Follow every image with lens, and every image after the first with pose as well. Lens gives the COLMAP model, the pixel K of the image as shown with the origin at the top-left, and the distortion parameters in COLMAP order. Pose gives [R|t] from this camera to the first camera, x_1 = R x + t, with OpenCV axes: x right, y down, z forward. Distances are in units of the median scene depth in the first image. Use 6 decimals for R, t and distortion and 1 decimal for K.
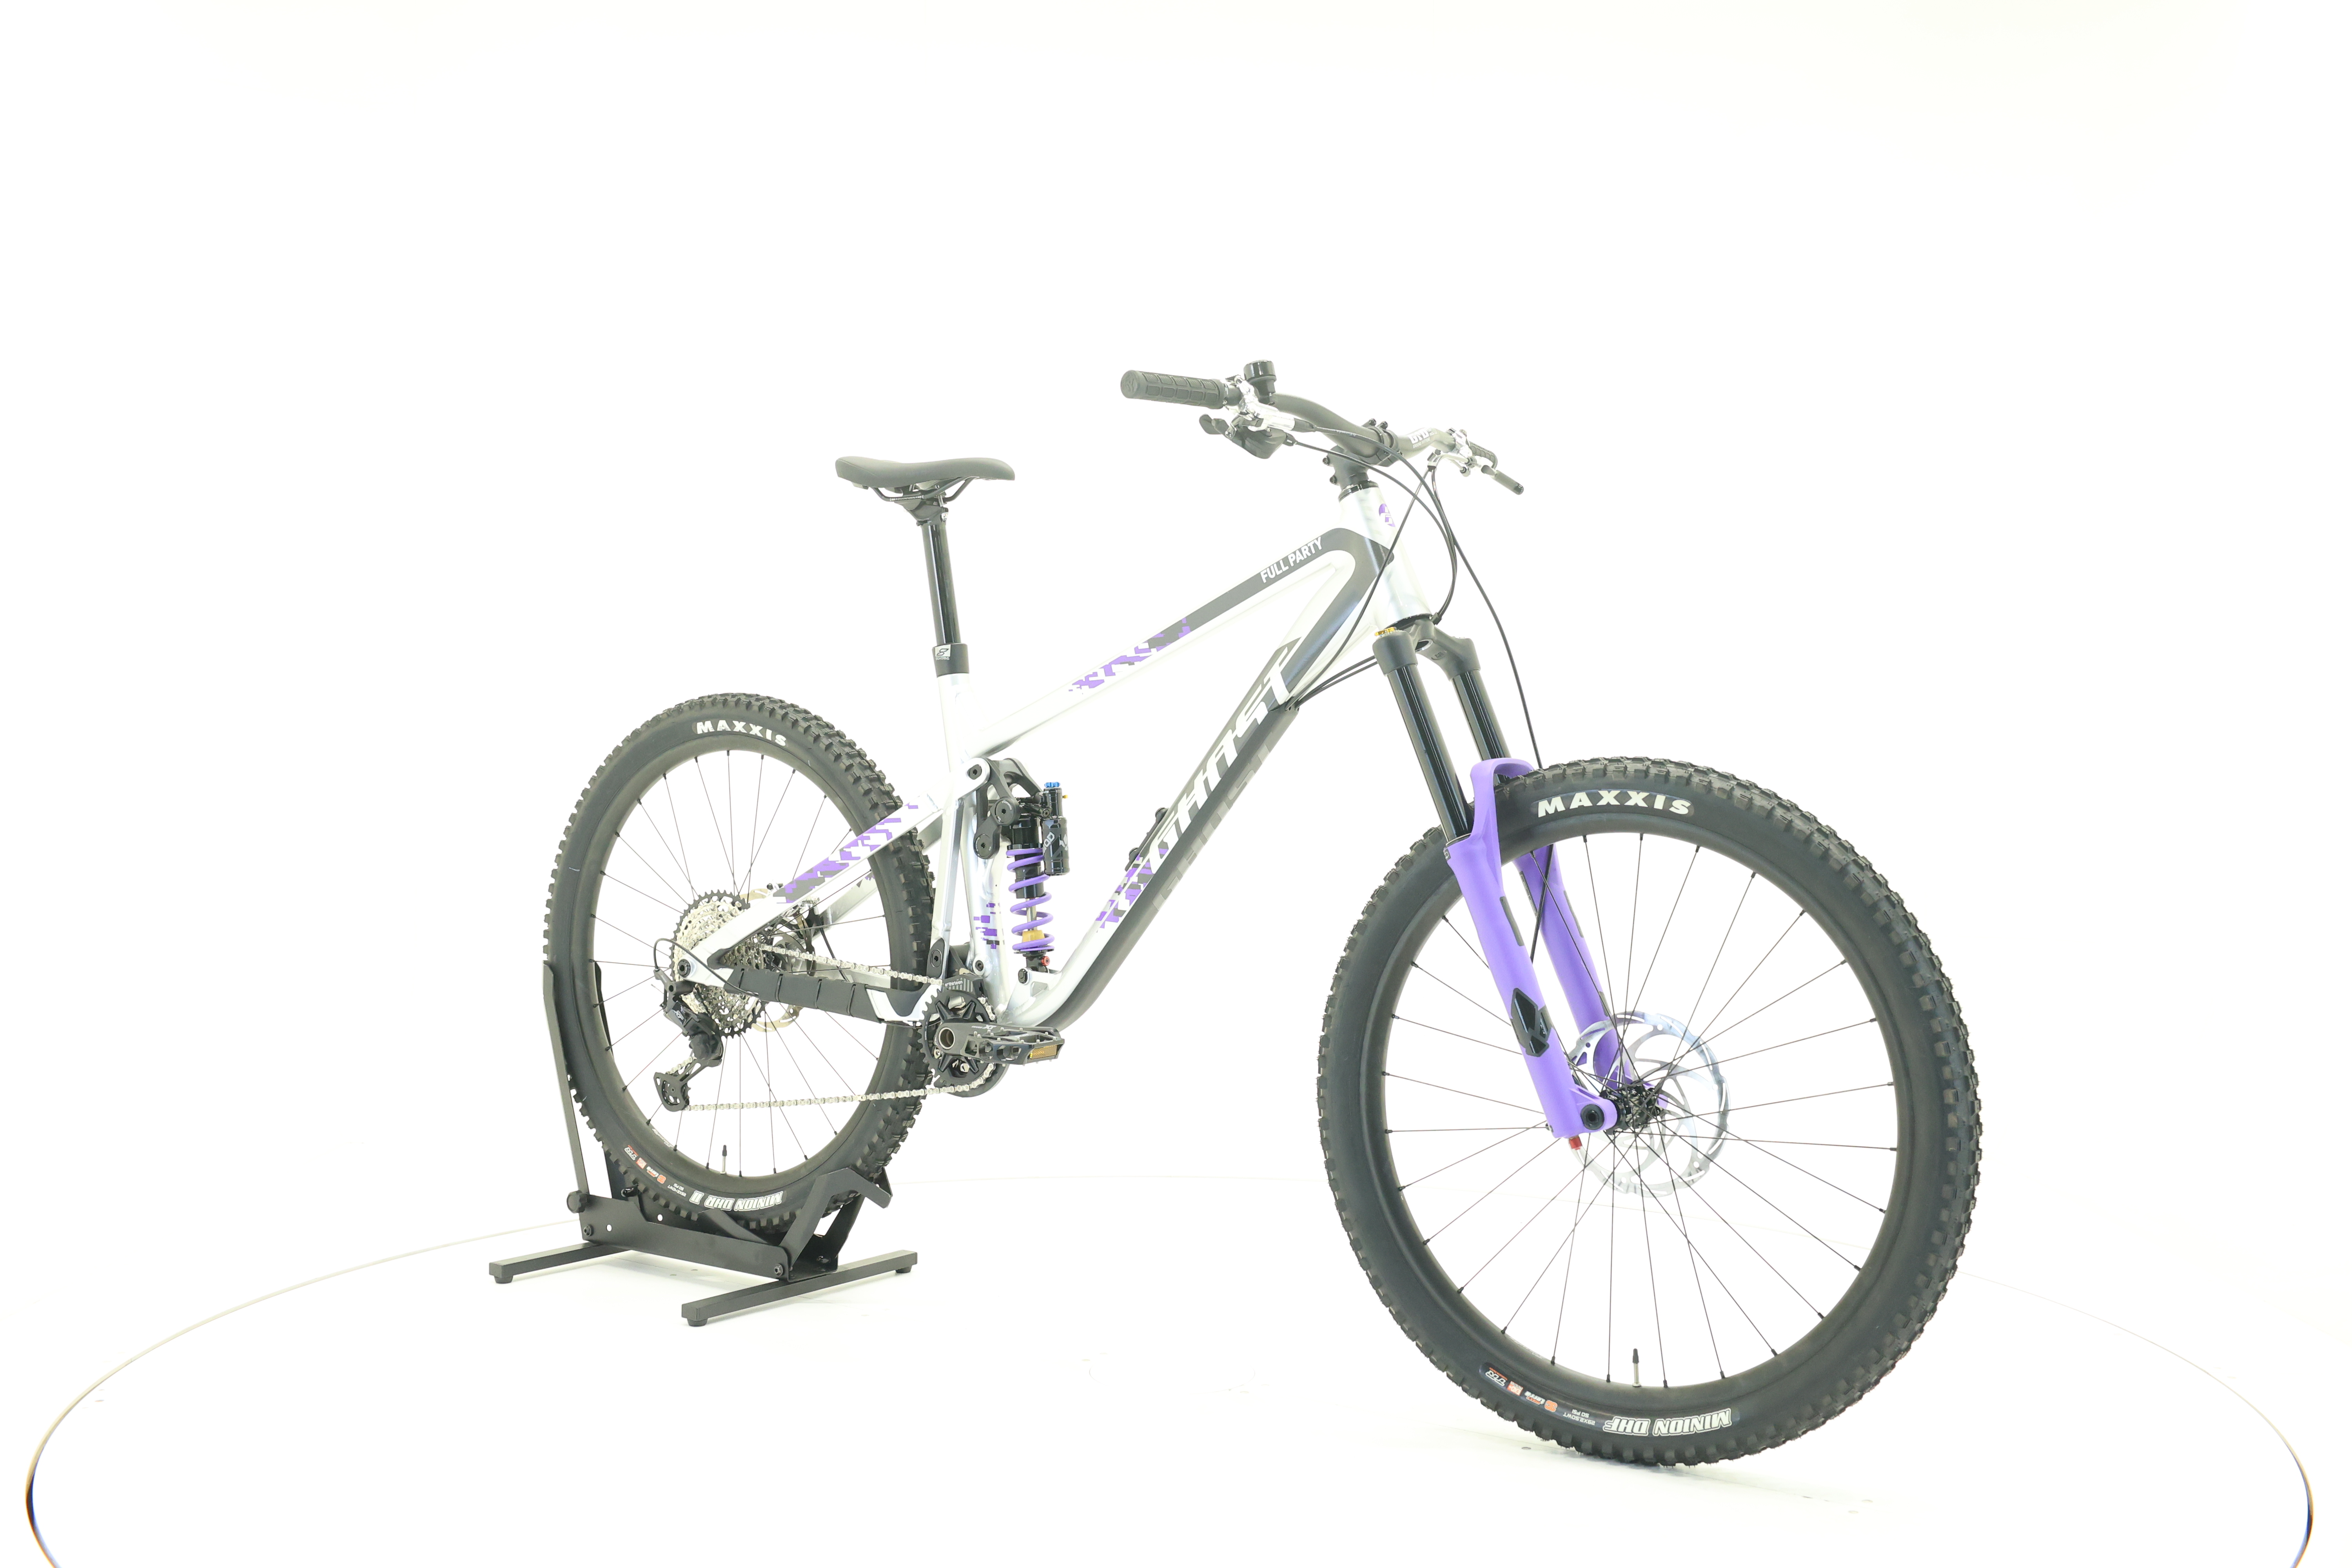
lens RADIAL K [[2461.3, 0, 1169.1], [0, 2461.3, 780.7], [0, 0, 1]] dist [0.006390, 0.000000]
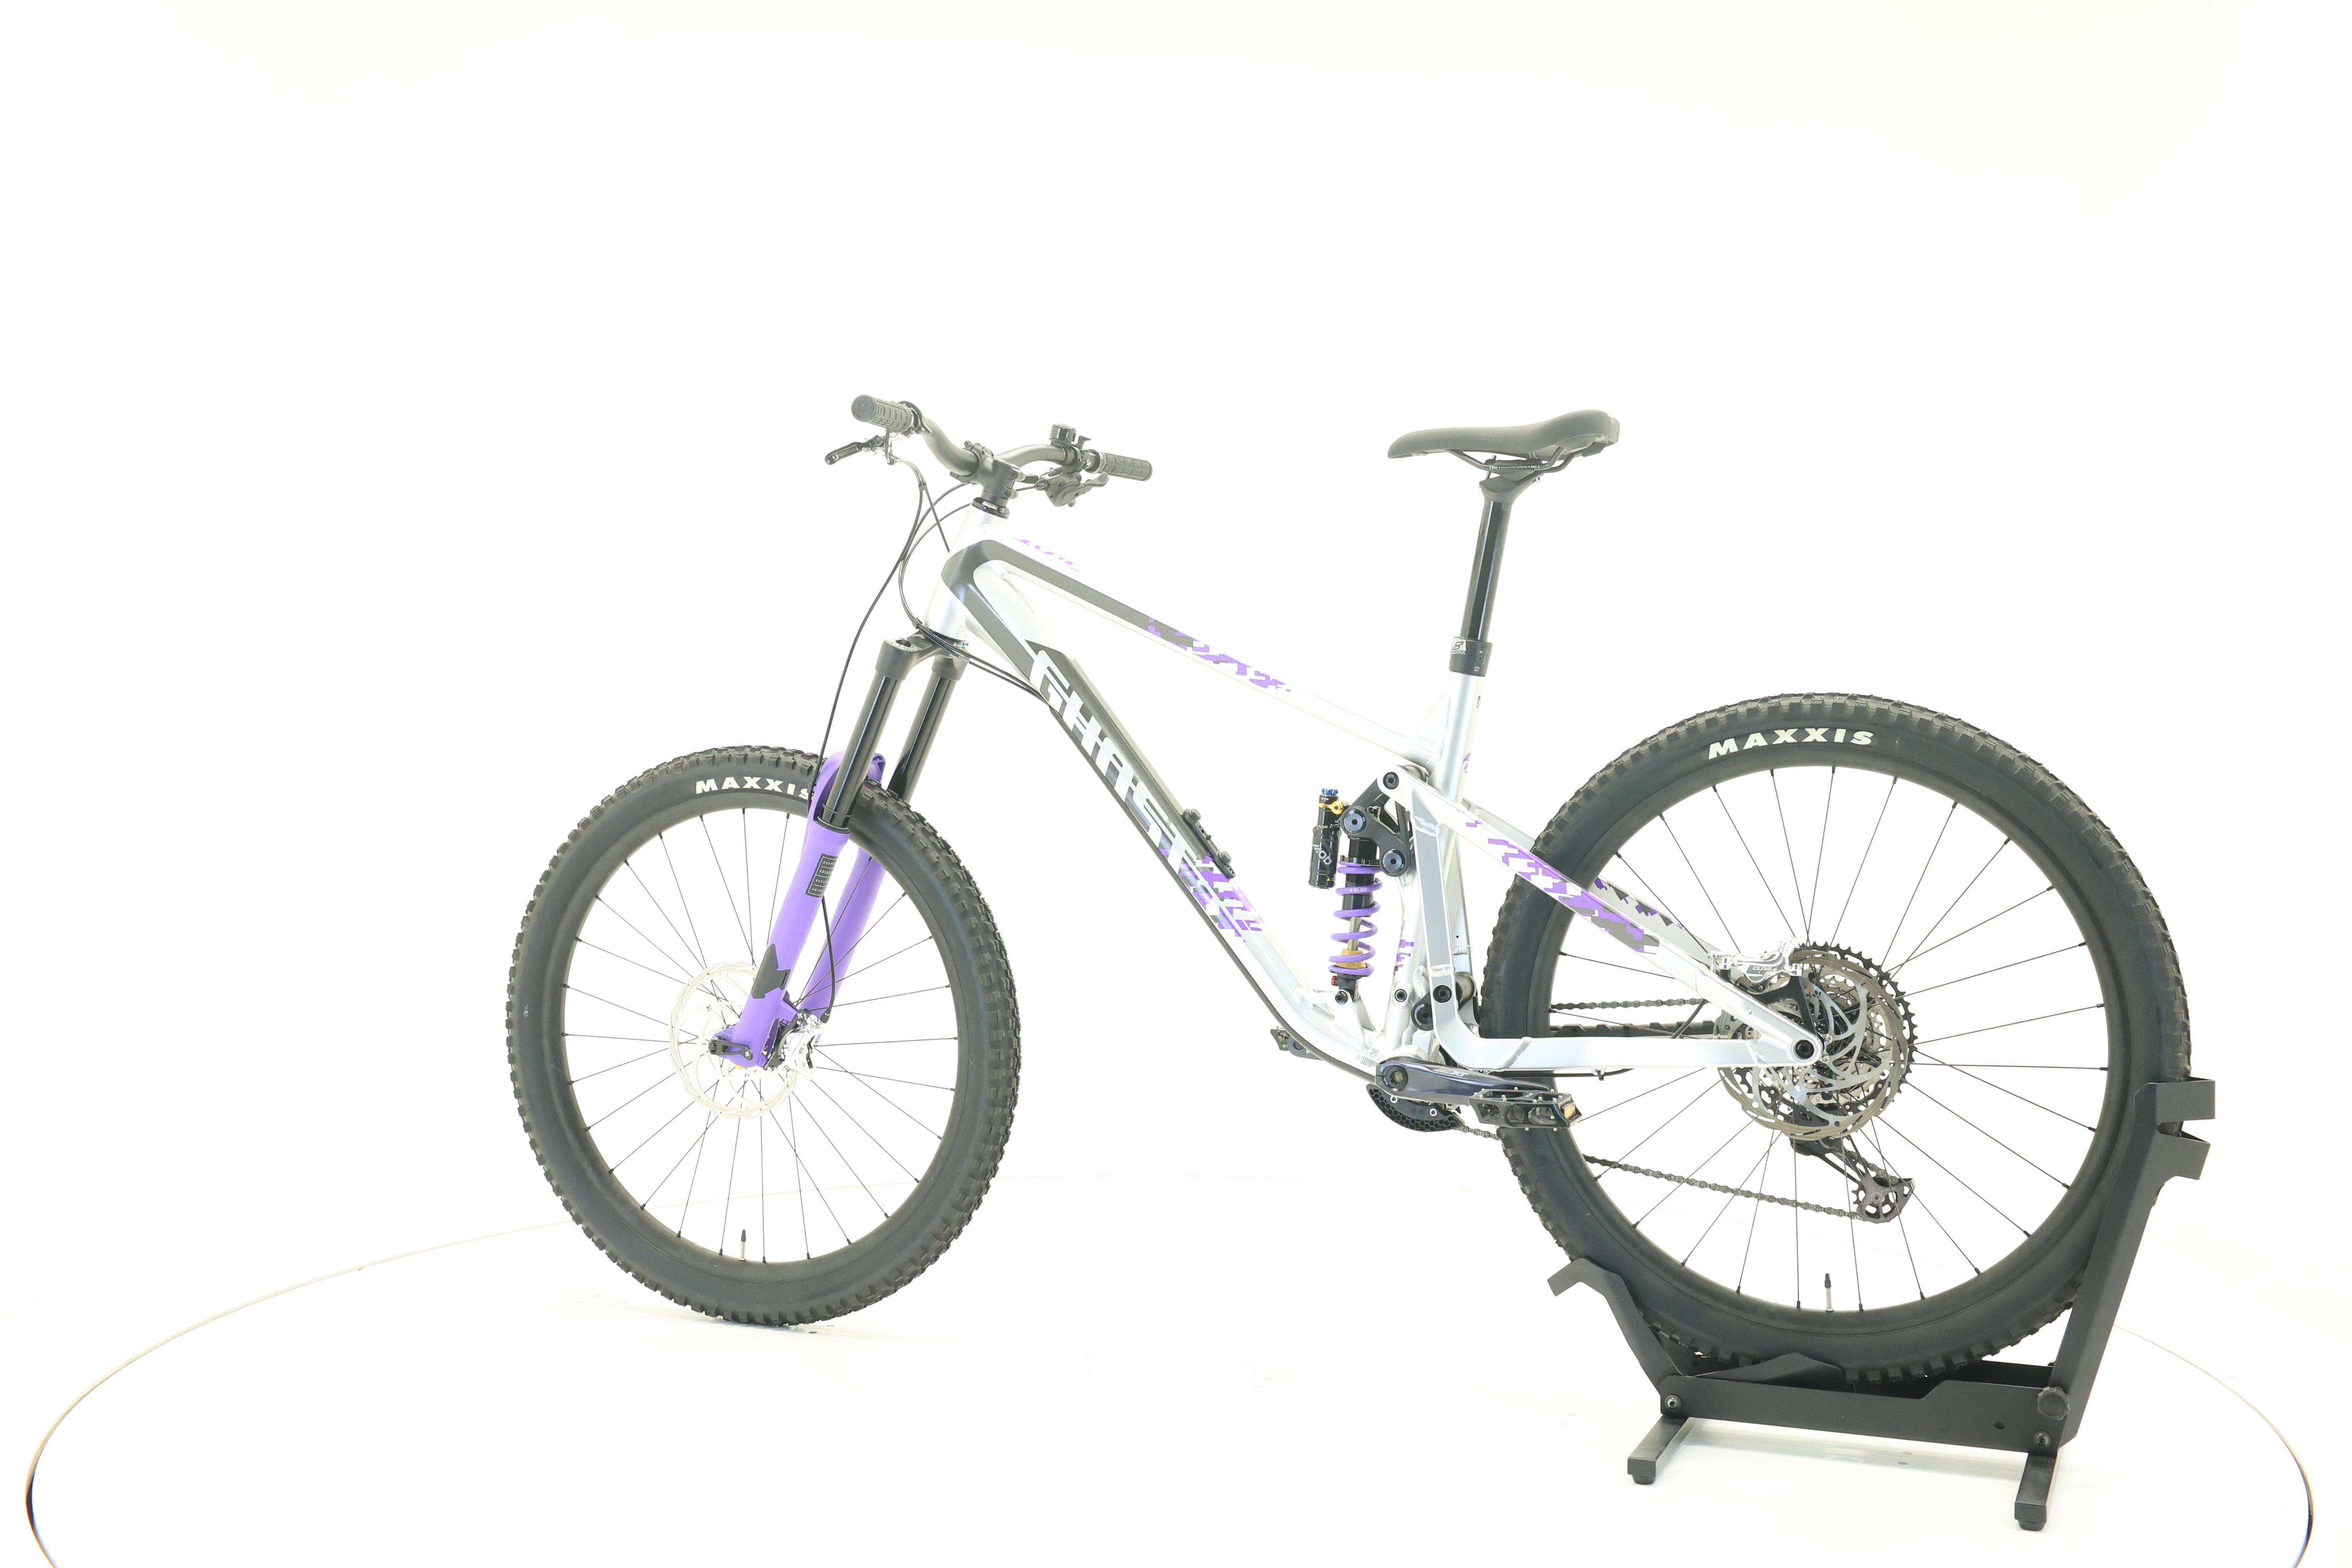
lens RADIAL K [[2461.3, 0, 1171.0], [0, 2461.3, 779.1], [0, 0, 1]] dist [0.006390, 0.000000]
pose [[-0.975179, -0.006653, -0.221317, 0.222522], [-0.017297, 0.998783, 0.046190, -0.046018], [0.220741, 0.048871, -0.974107, 1.941773]]
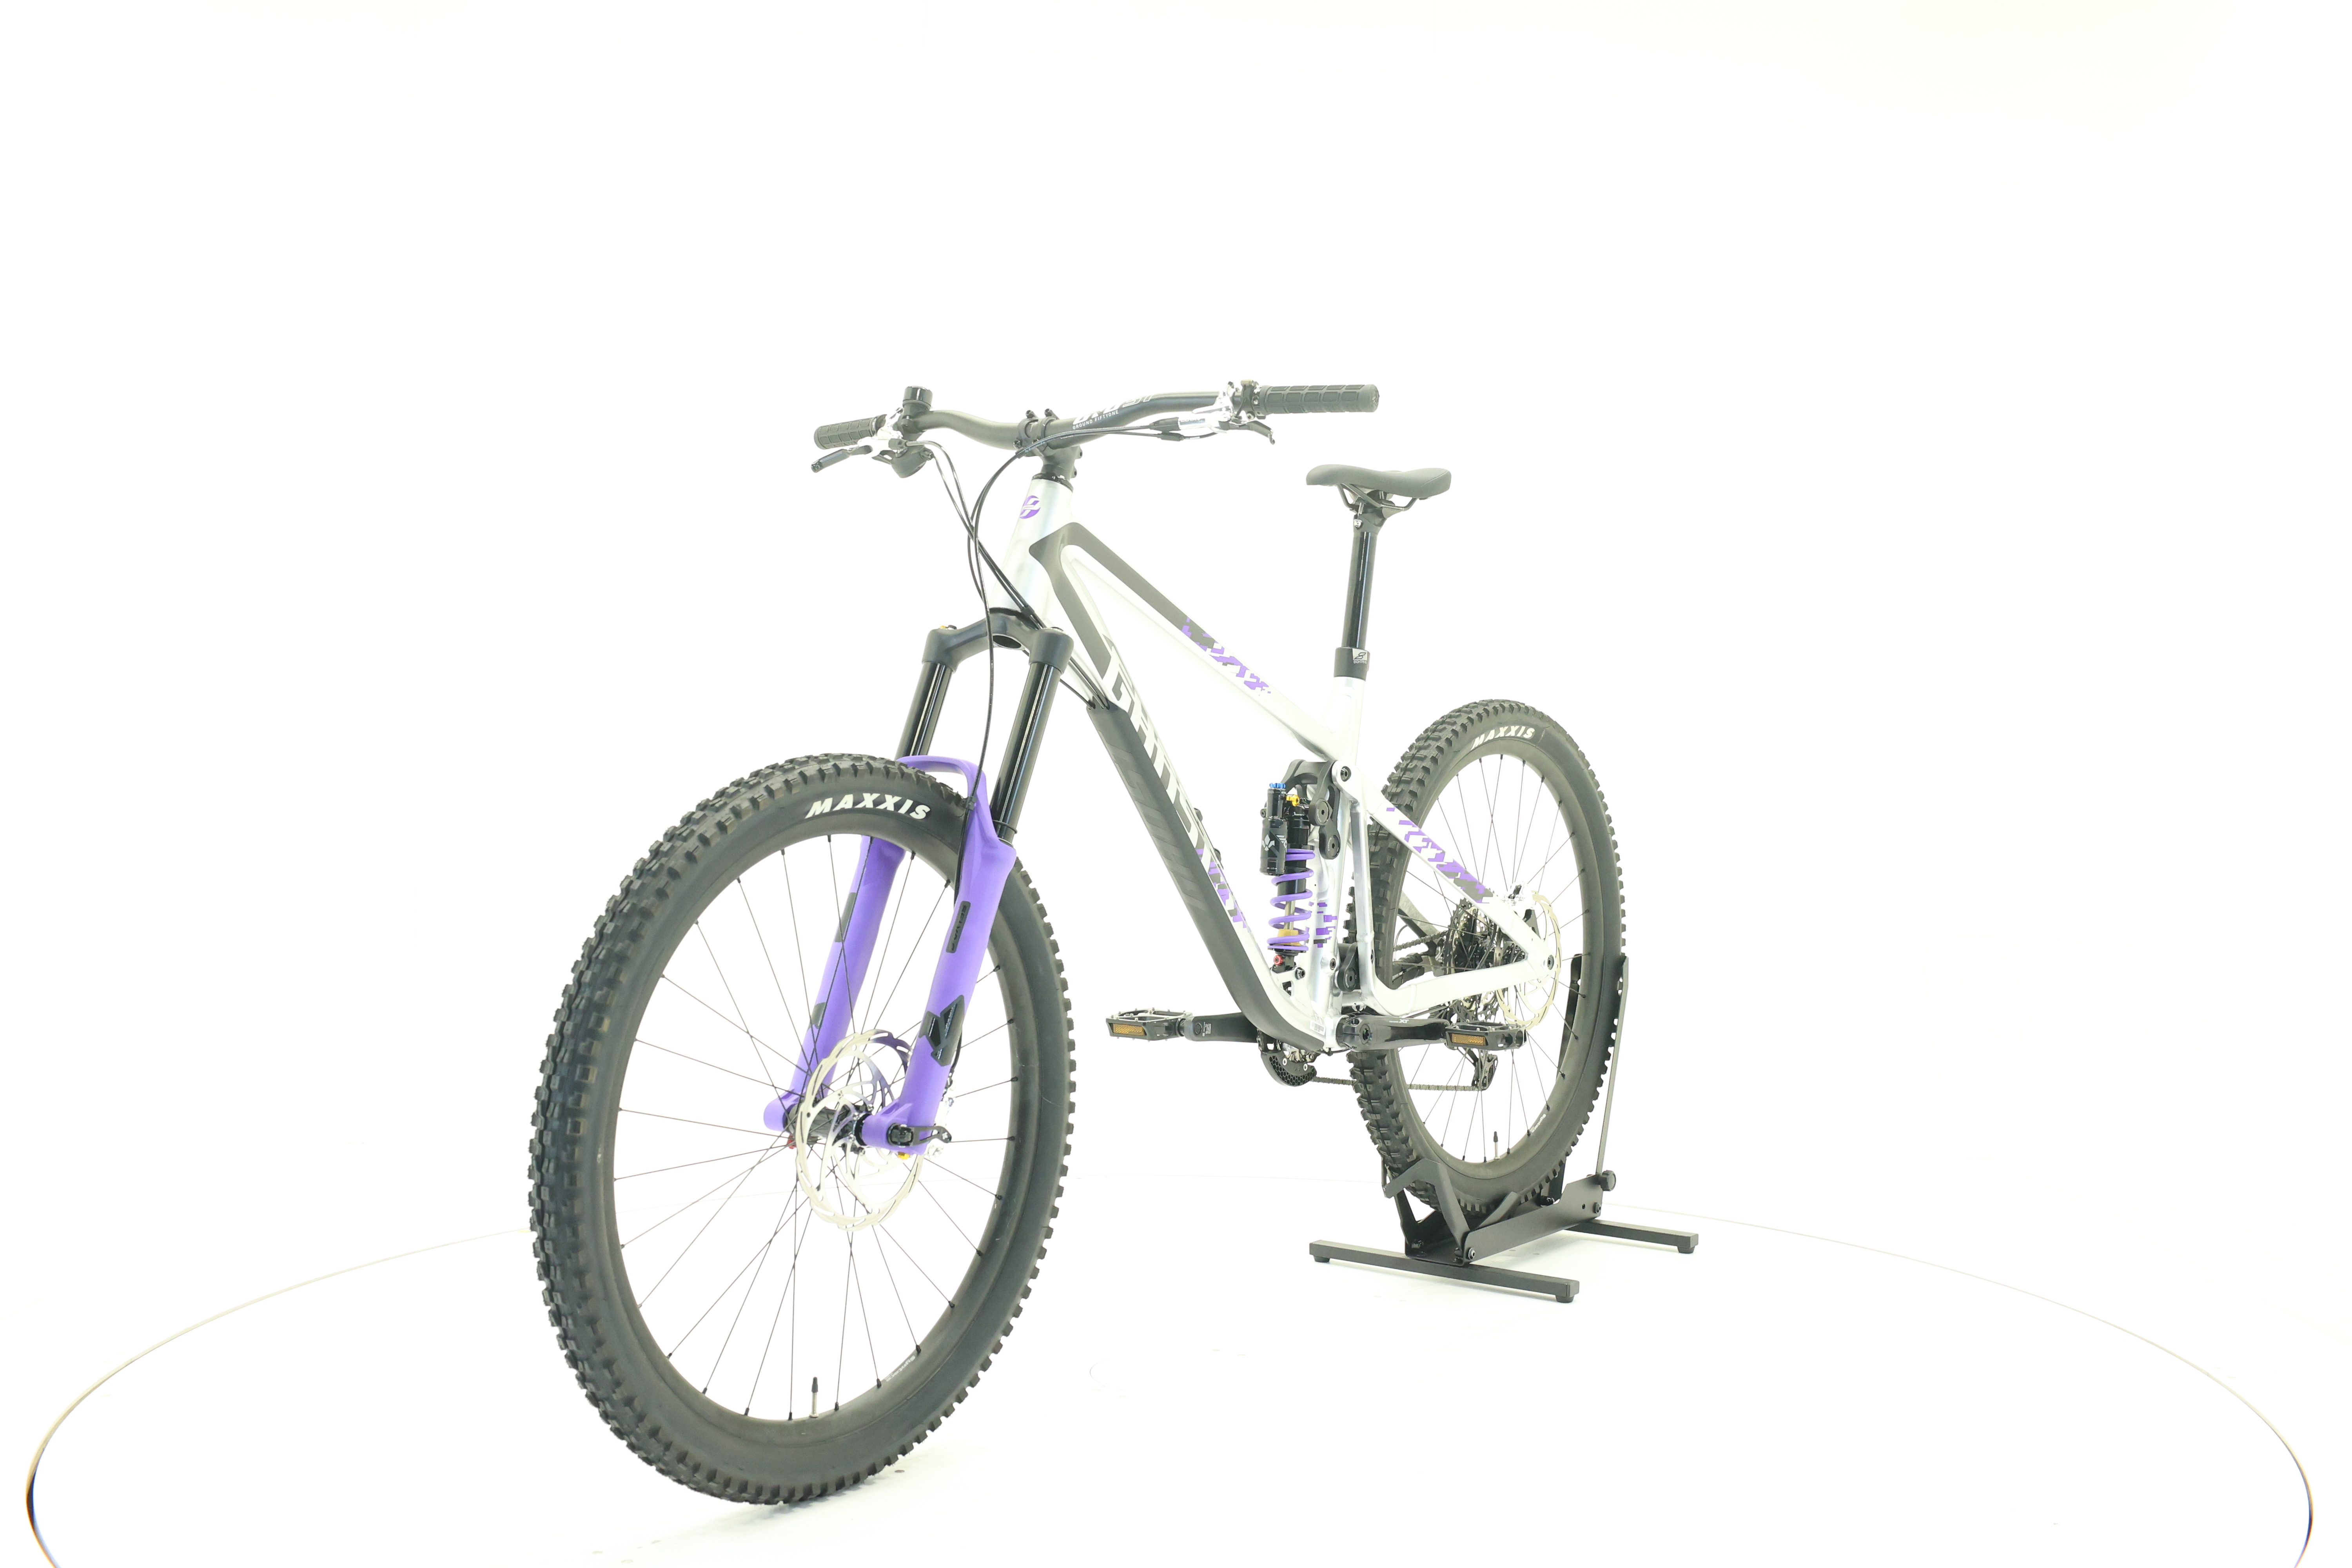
lens RADIAL K [[2461.3, 0, 1168.7], [0, 2461.3, 792.9], [0, 0, 1]] dist [0.006390, 0.000000]
pose [[-0.023982, 0.021970, -0.999471, 0.986602], [-0.030332, 0.999282, 0.022694, -0.017515], [0.999252, 0.030860, -0.023299, 1.003558]]
